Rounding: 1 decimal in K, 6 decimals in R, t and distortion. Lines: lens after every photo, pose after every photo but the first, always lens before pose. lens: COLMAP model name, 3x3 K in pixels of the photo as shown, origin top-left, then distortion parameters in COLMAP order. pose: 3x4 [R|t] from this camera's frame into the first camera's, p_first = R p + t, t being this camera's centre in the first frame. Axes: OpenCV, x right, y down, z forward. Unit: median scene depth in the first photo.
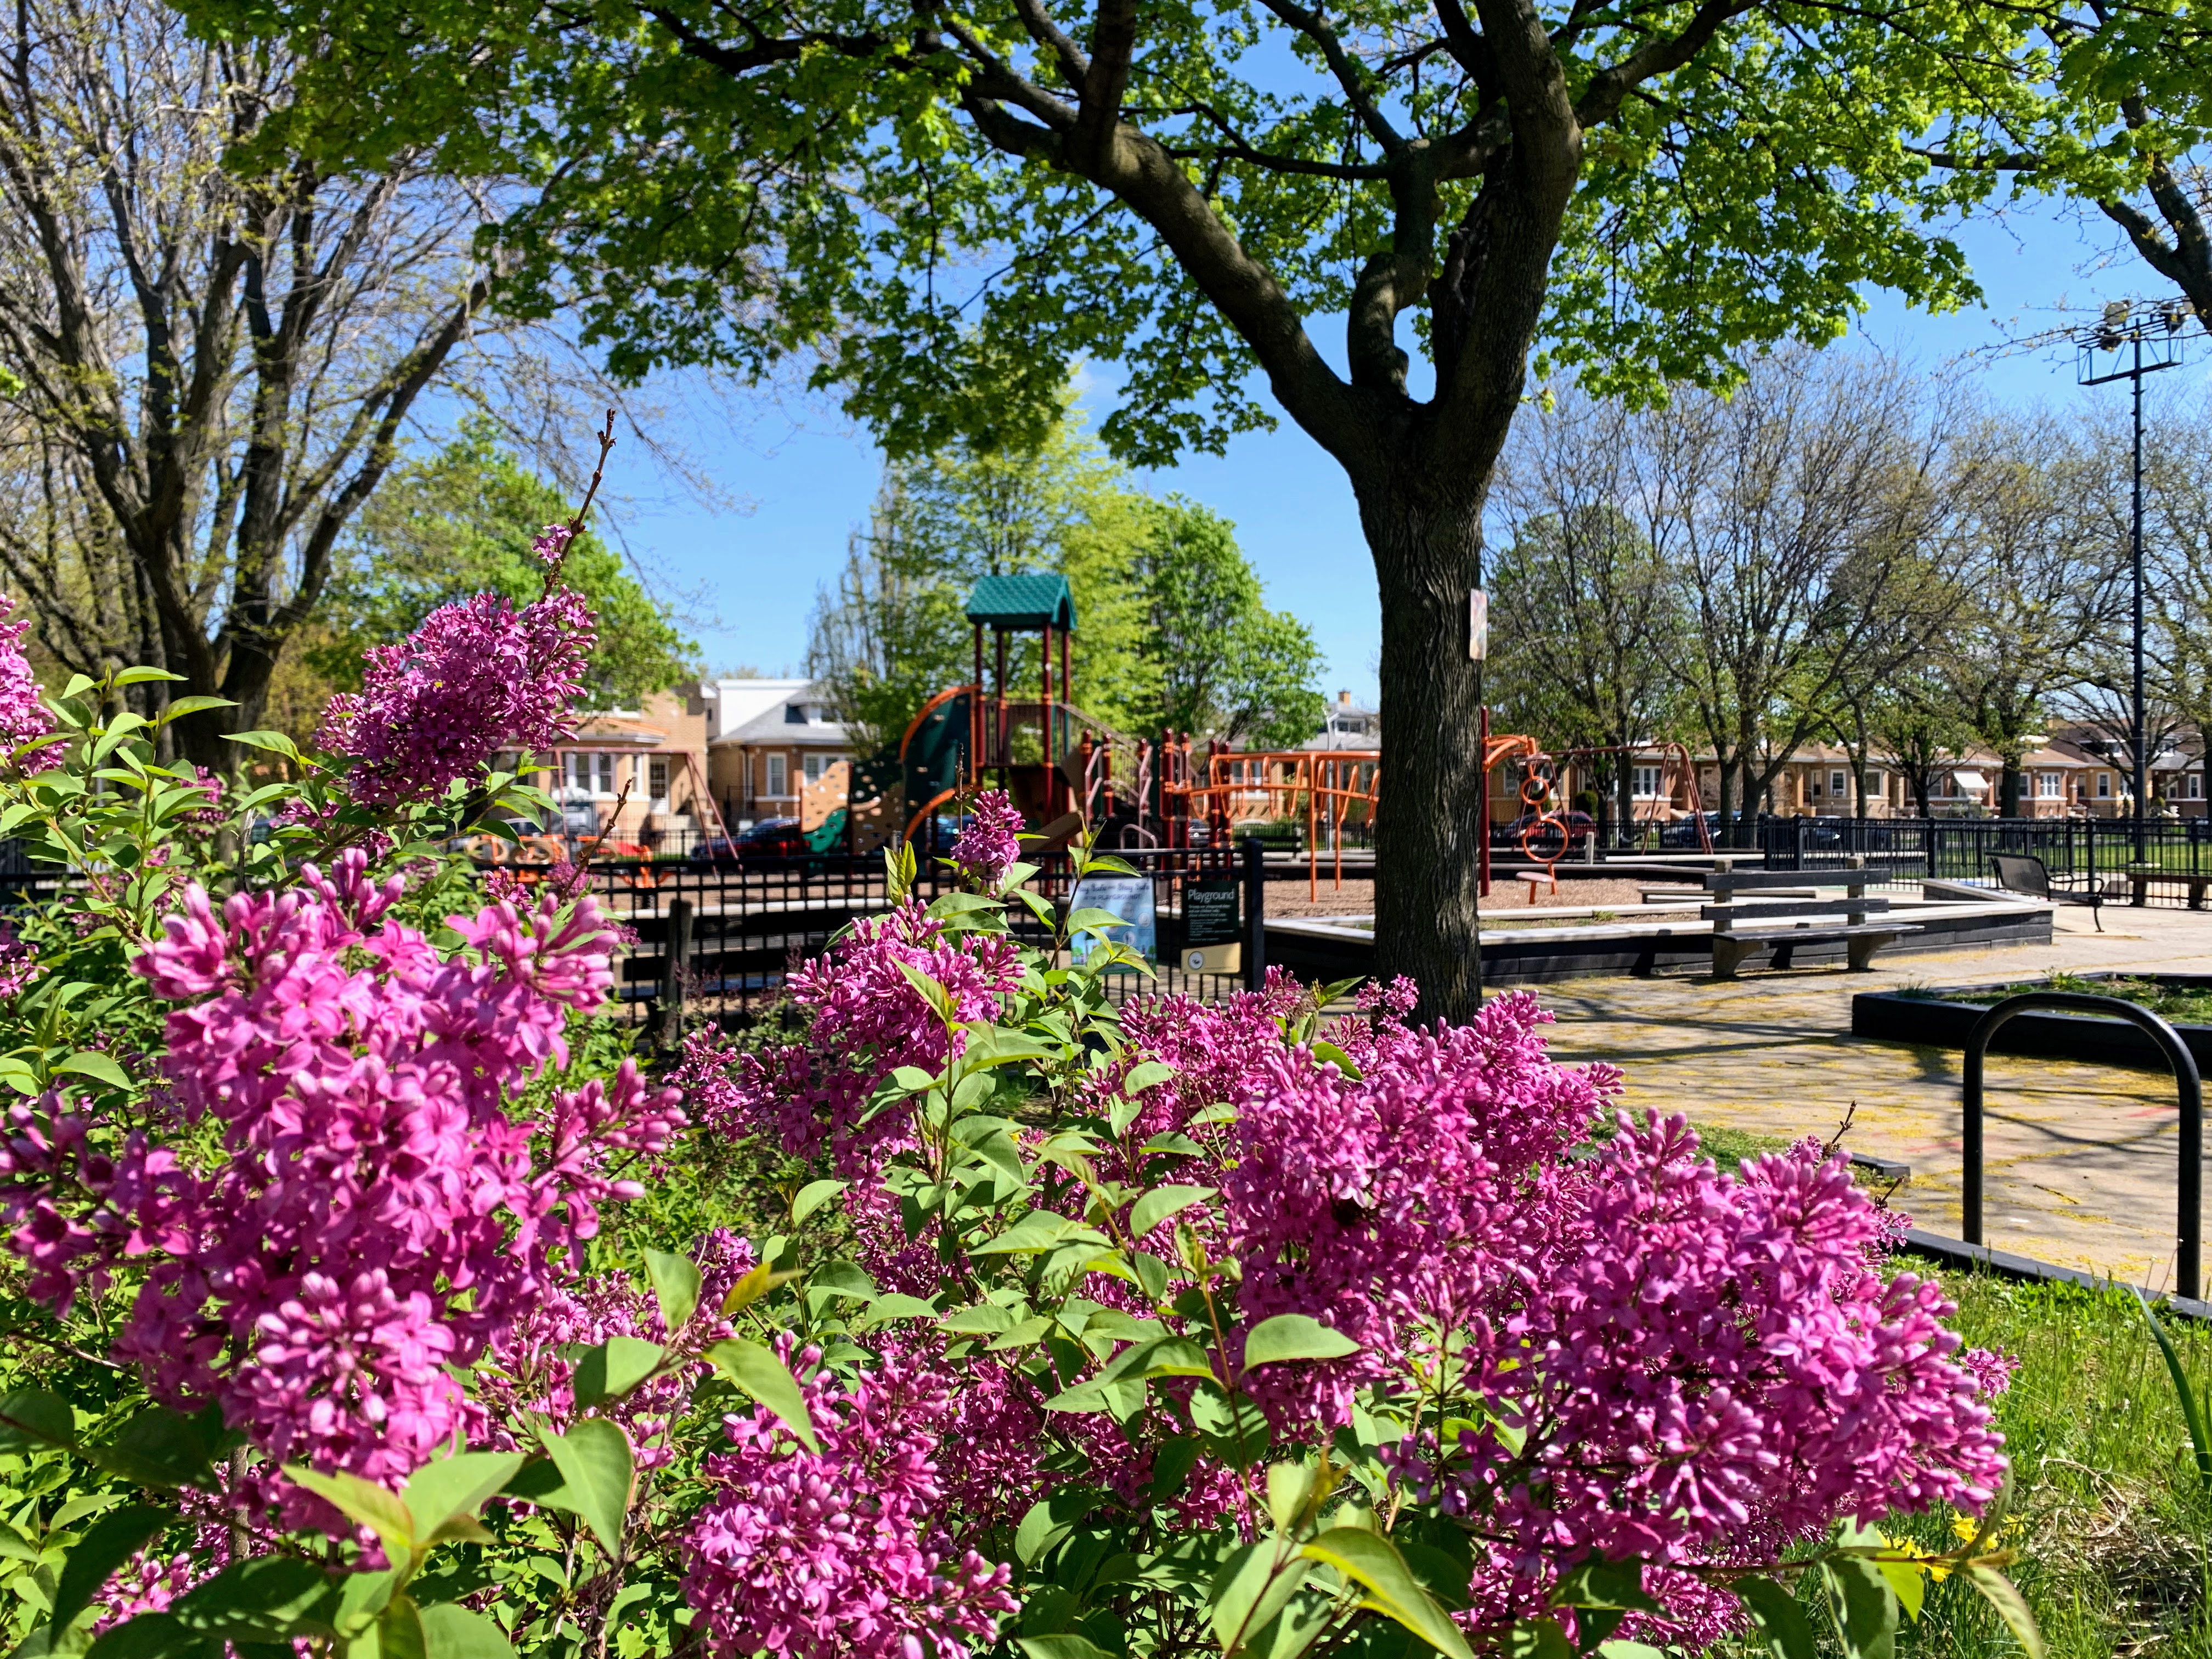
lens RADIAL K [[1662.0, 0, 1095.5], [0, 1662.0, 833.4], [0, 0, 1]] dist [0.014969, -0.007257]
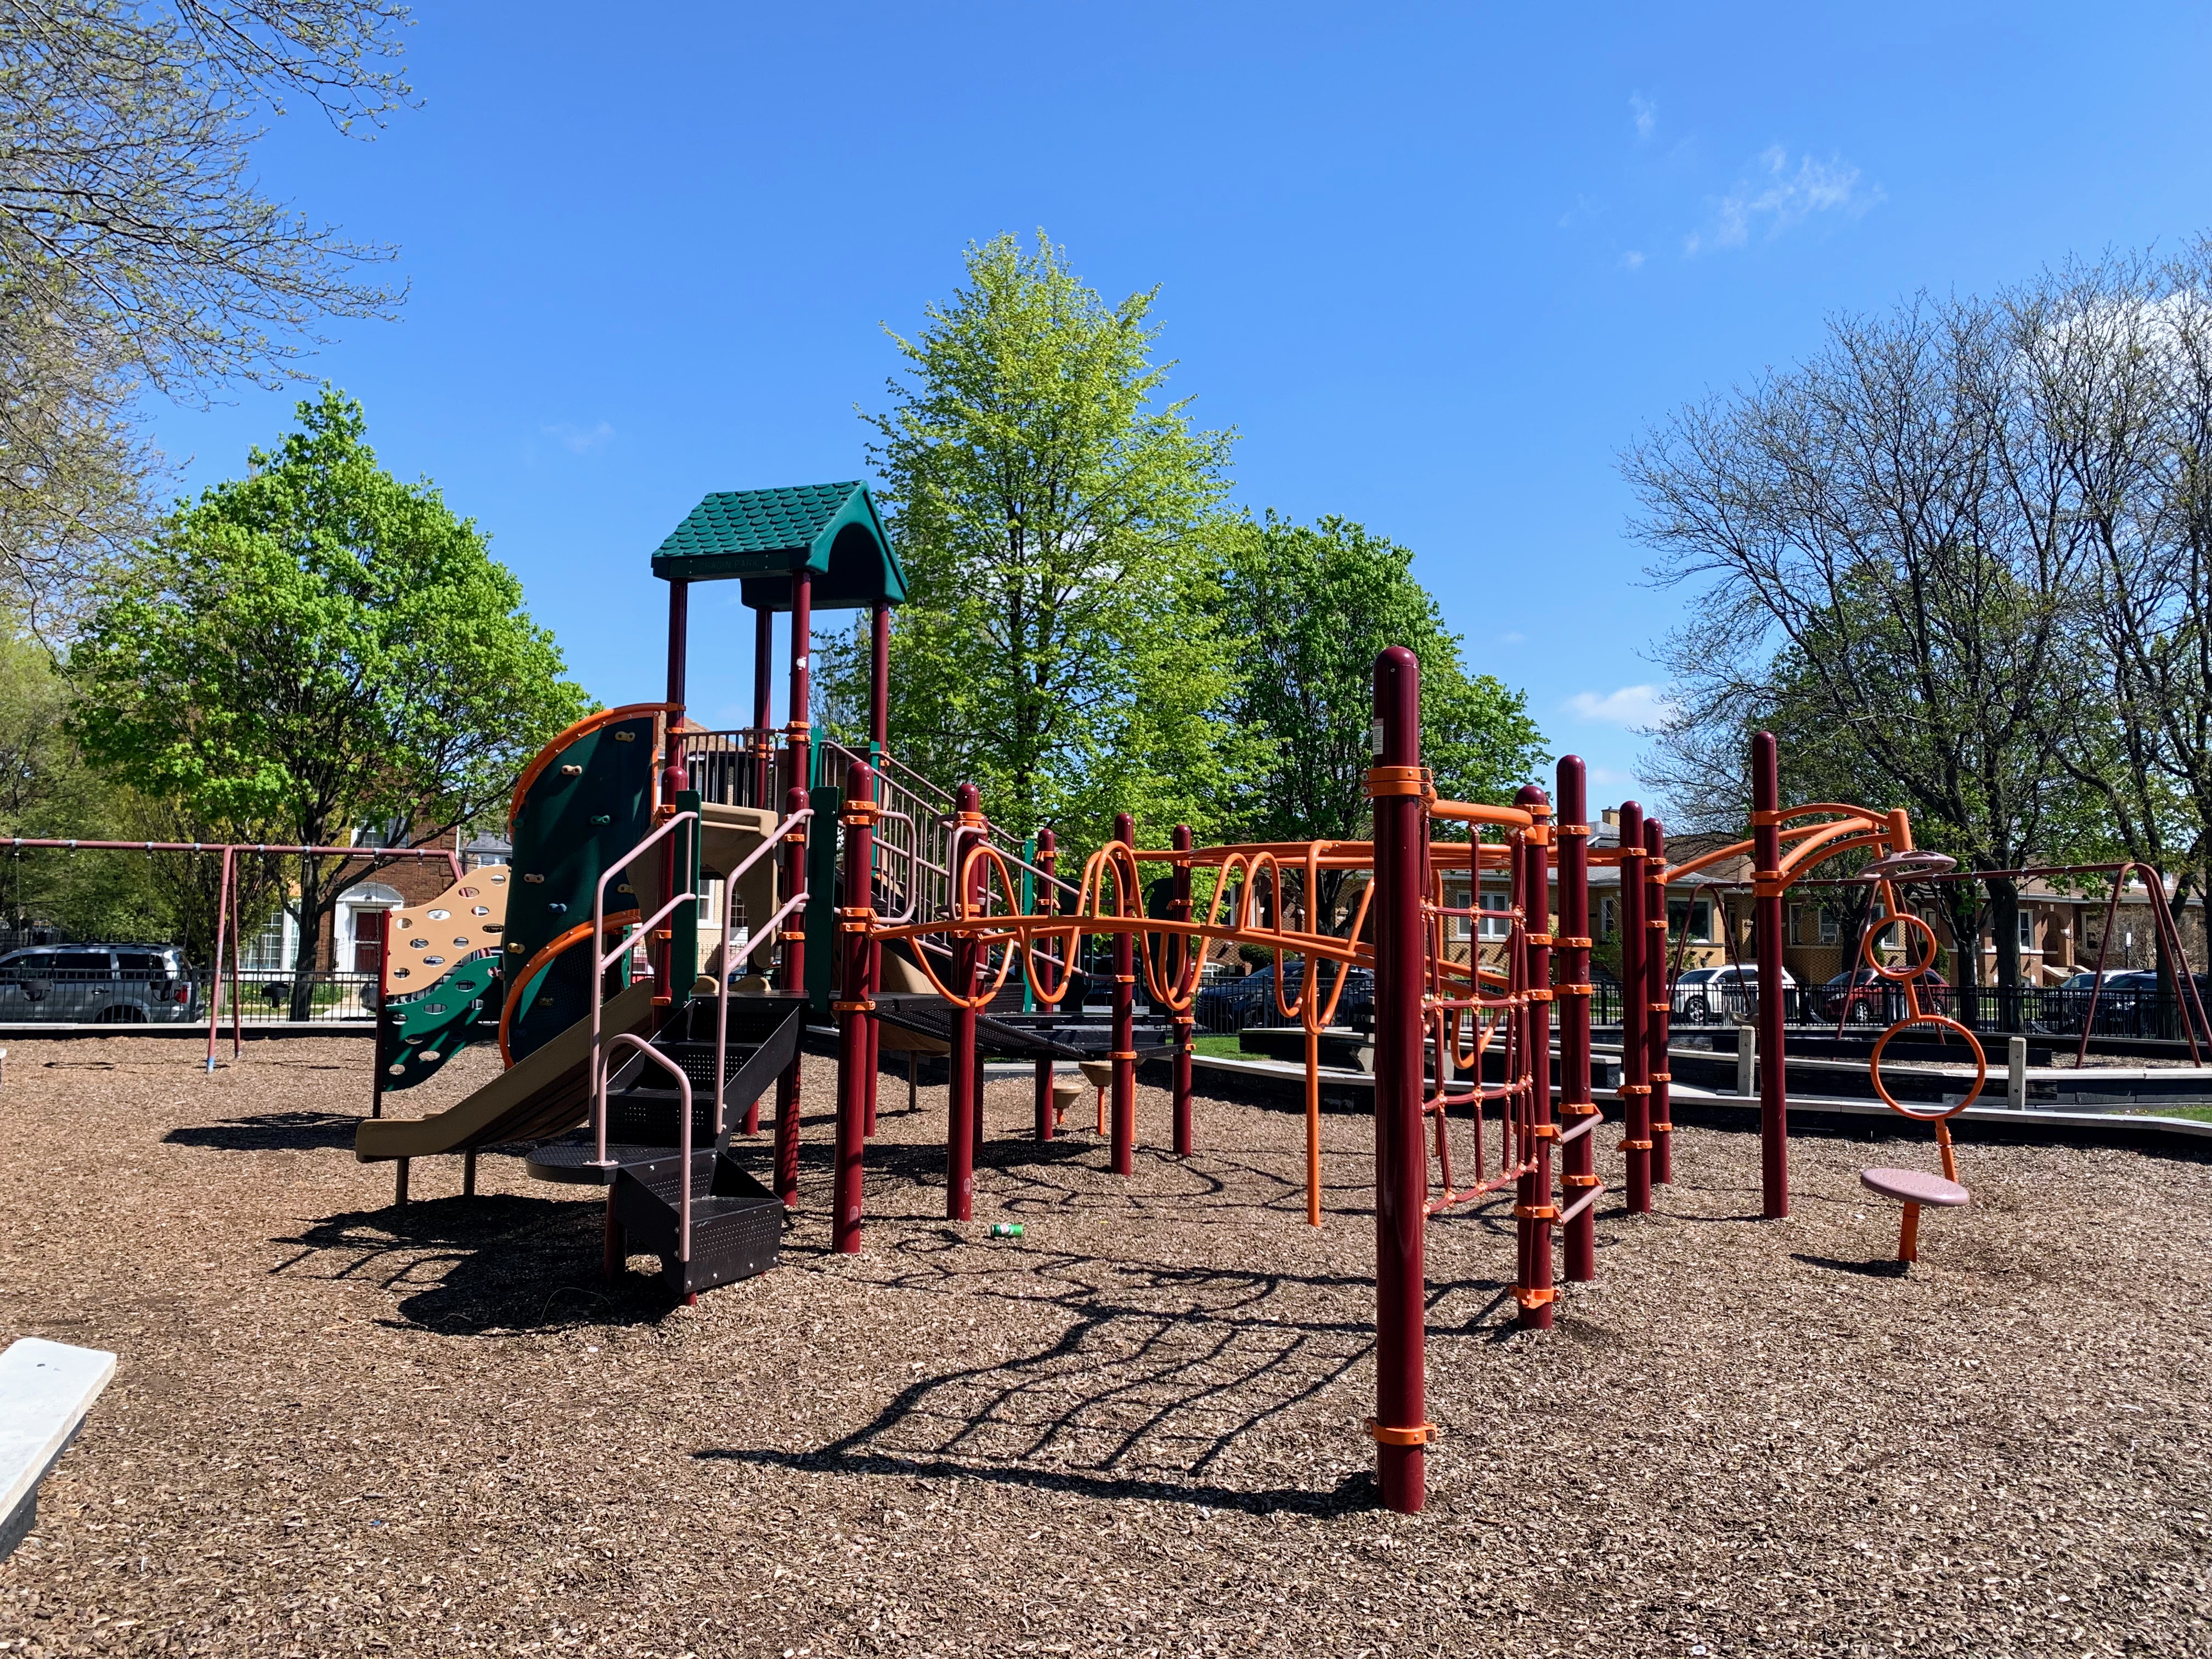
lens RADIAL K [[1662.0, 0, 1095.5], [0, 1662.0, 833.4], [0, 0, 1]] dist [0.014969, -0.007257]
pose [[0.985941, 0.009004, -0.166848, 0.065358], [-0.022418, 0.996647, -0.078688, -0.007875], [0.165581, 0.081322, 0.982838, 0.266961]]
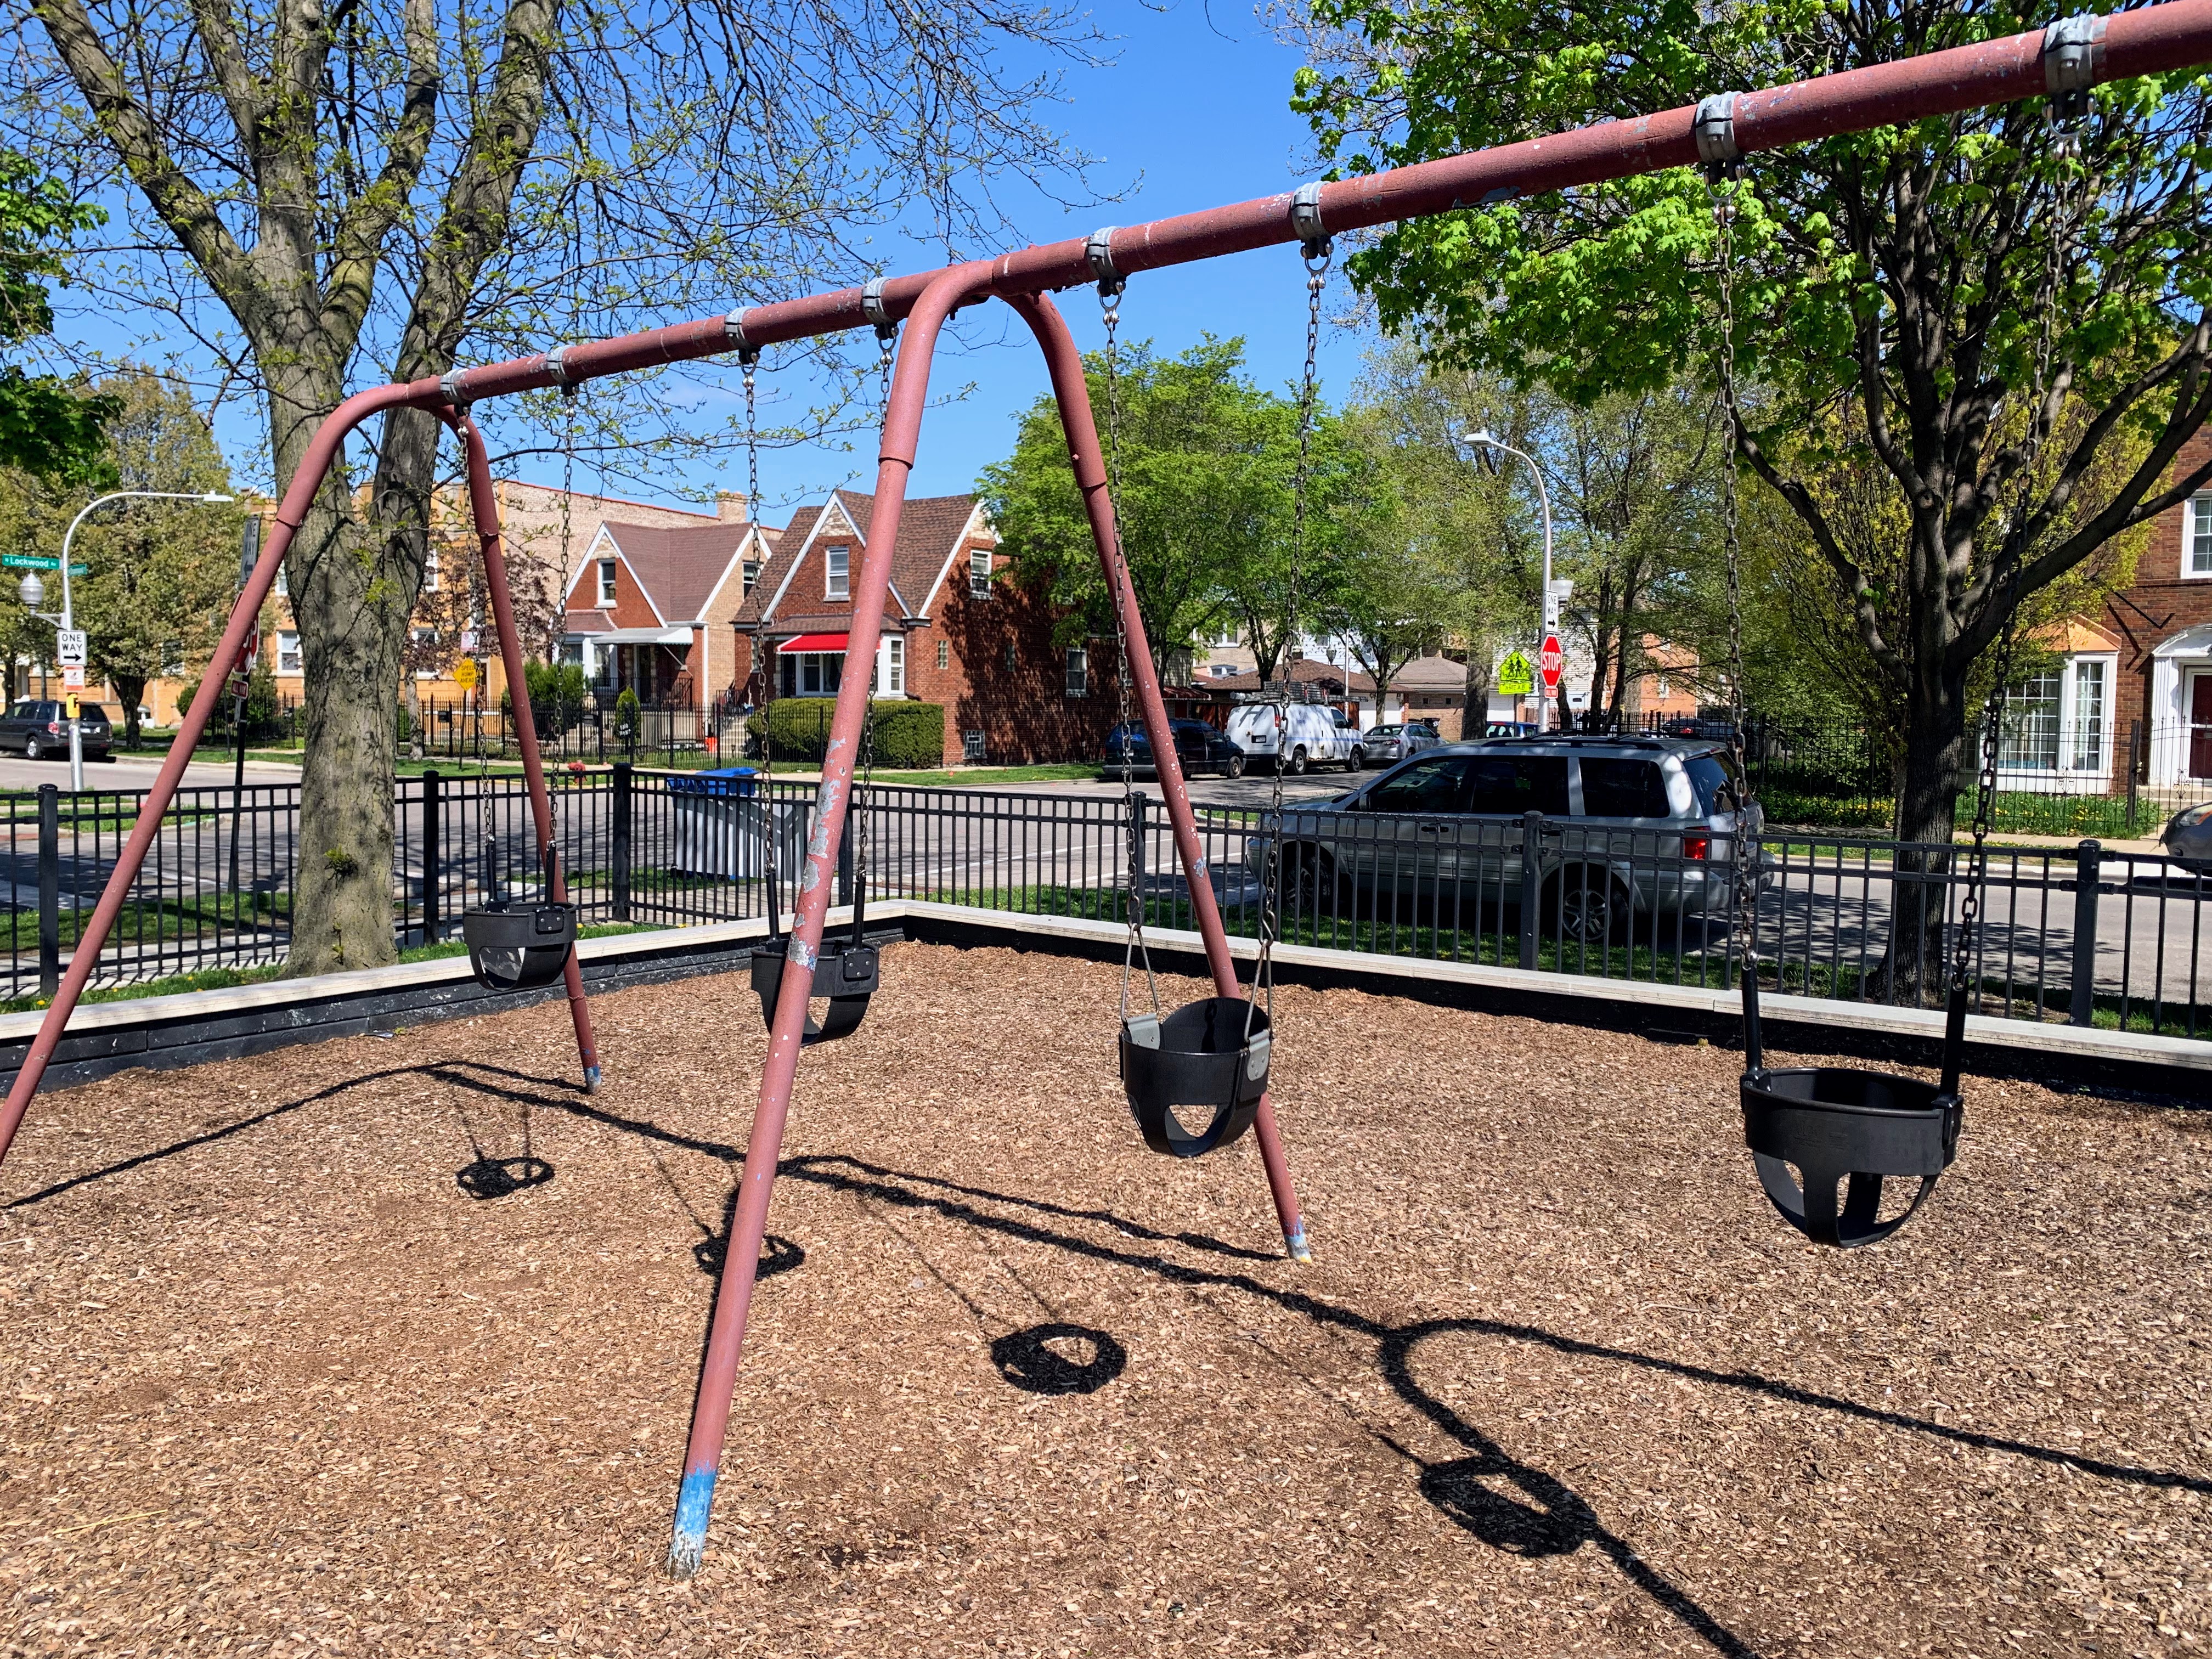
lens RADIAL K [[1666.2, 0, 1106.0], [0, 1666.2, 829.5], [0, 0, 1]] dist [0.007436, 0.001317]
pose [[0.375433, 0.078612, -0.923510, -0.127708], [-0.020593, 0.996858, 0.076484, -0.012439], [0.926621, -0.009697, 0.375872, 0.594056]]
